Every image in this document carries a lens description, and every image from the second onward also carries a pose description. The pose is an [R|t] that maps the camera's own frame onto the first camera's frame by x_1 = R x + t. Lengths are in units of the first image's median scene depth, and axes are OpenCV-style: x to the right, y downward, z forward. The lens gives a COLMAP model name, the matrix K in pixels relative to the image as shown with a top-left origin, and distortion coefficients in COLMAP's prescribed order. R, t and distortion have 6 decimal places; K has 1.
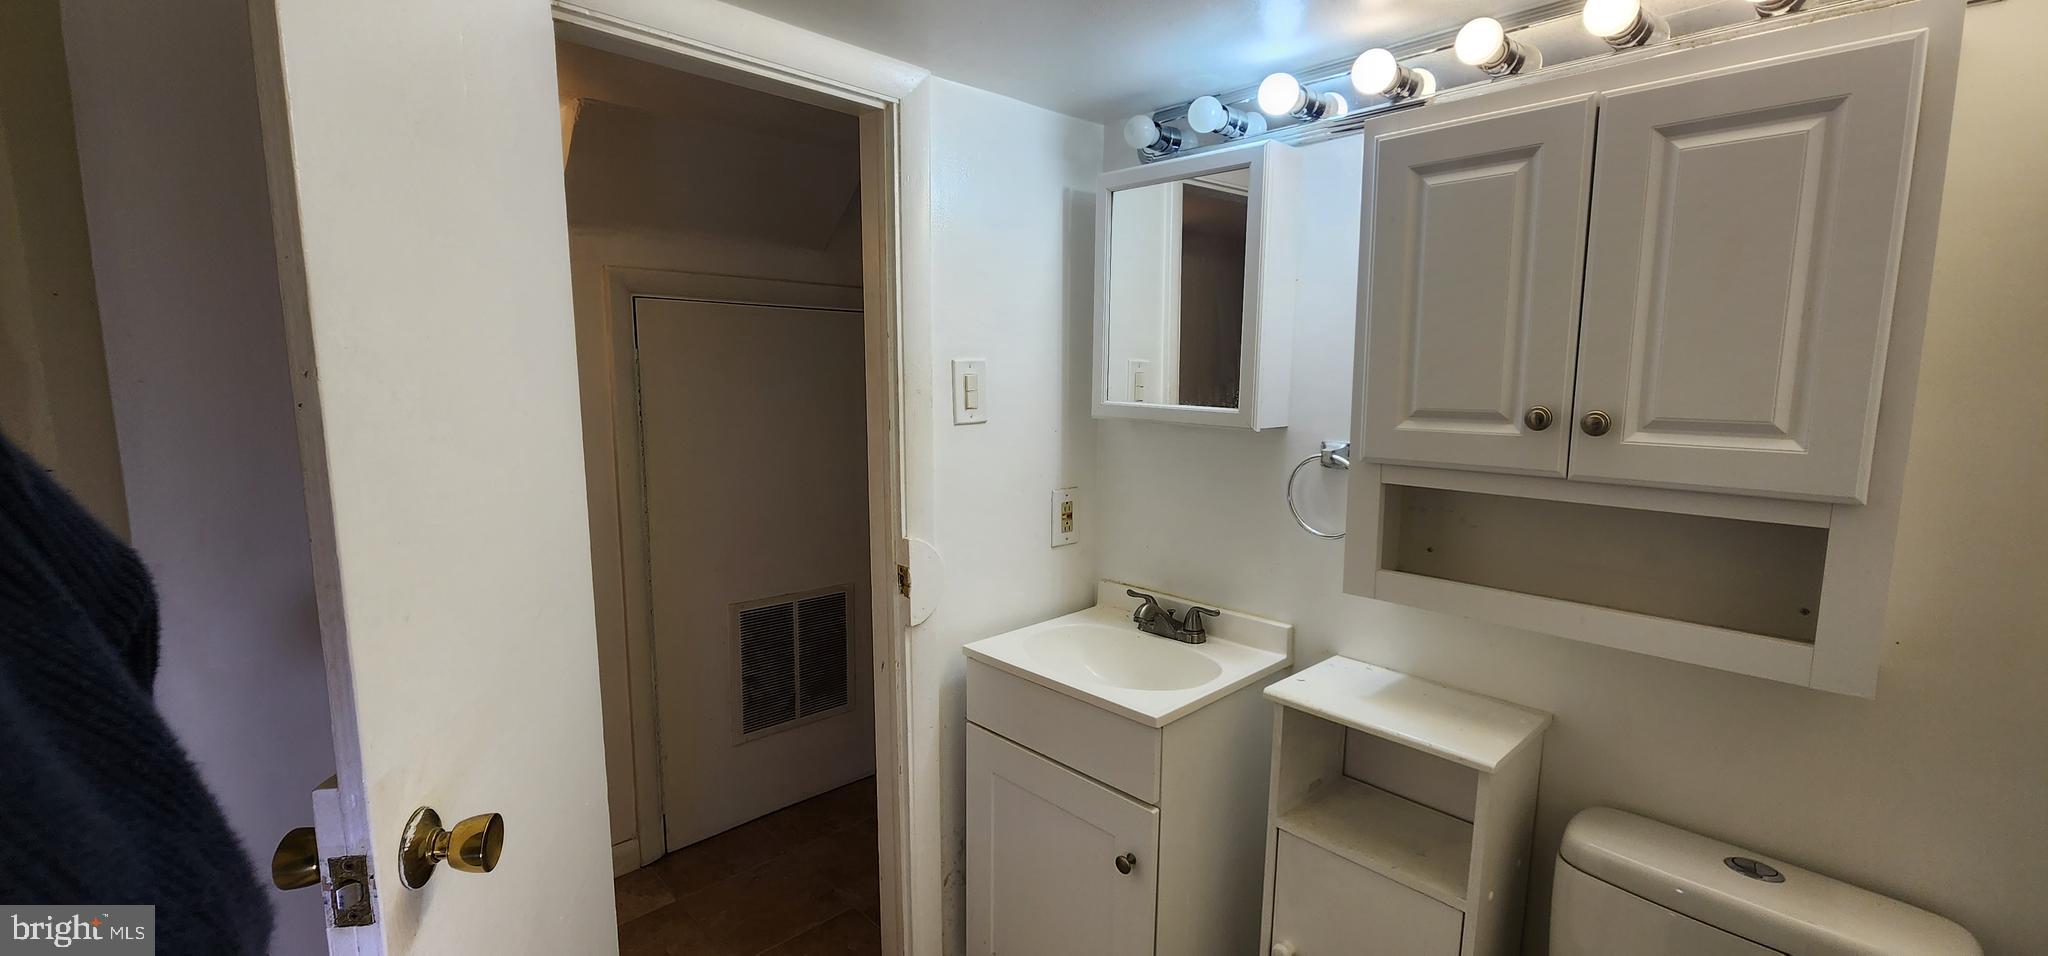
lens RADIAL K [[839.8, 0, 1019.4], [0, 839.8, 484.4], [0, 0, 1]] dist [0.002804, -0.002007]
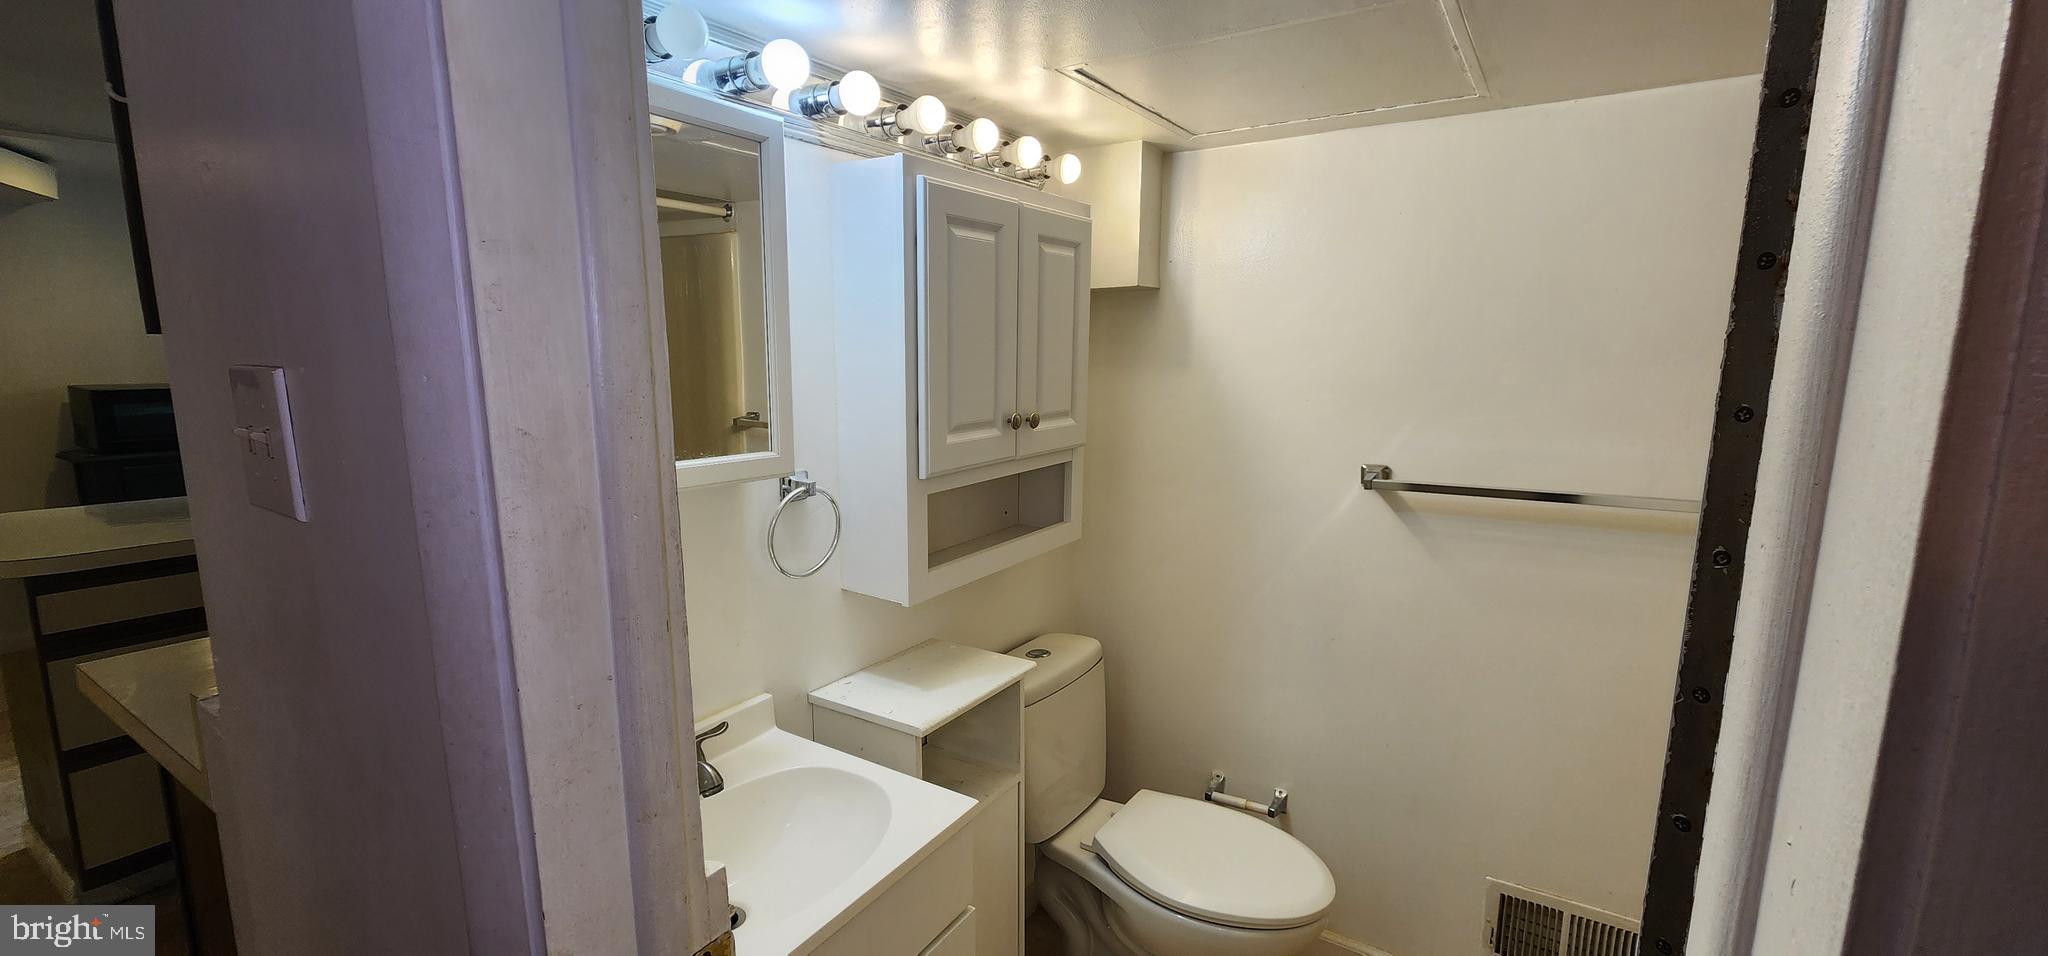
lens RADIAL K [[839.8, 0, 1012.5], [0, 839.8, 480.2], [0, 0, 1]] dist [0.002804, -0.002007]
pose [[-0.231598, -0.165177, 0.958686, -0.711369], [0.130715, 0.971259, 0.198921, -0.246336], [-0.963990, 0.171384, -0.203351, 1.219079]]
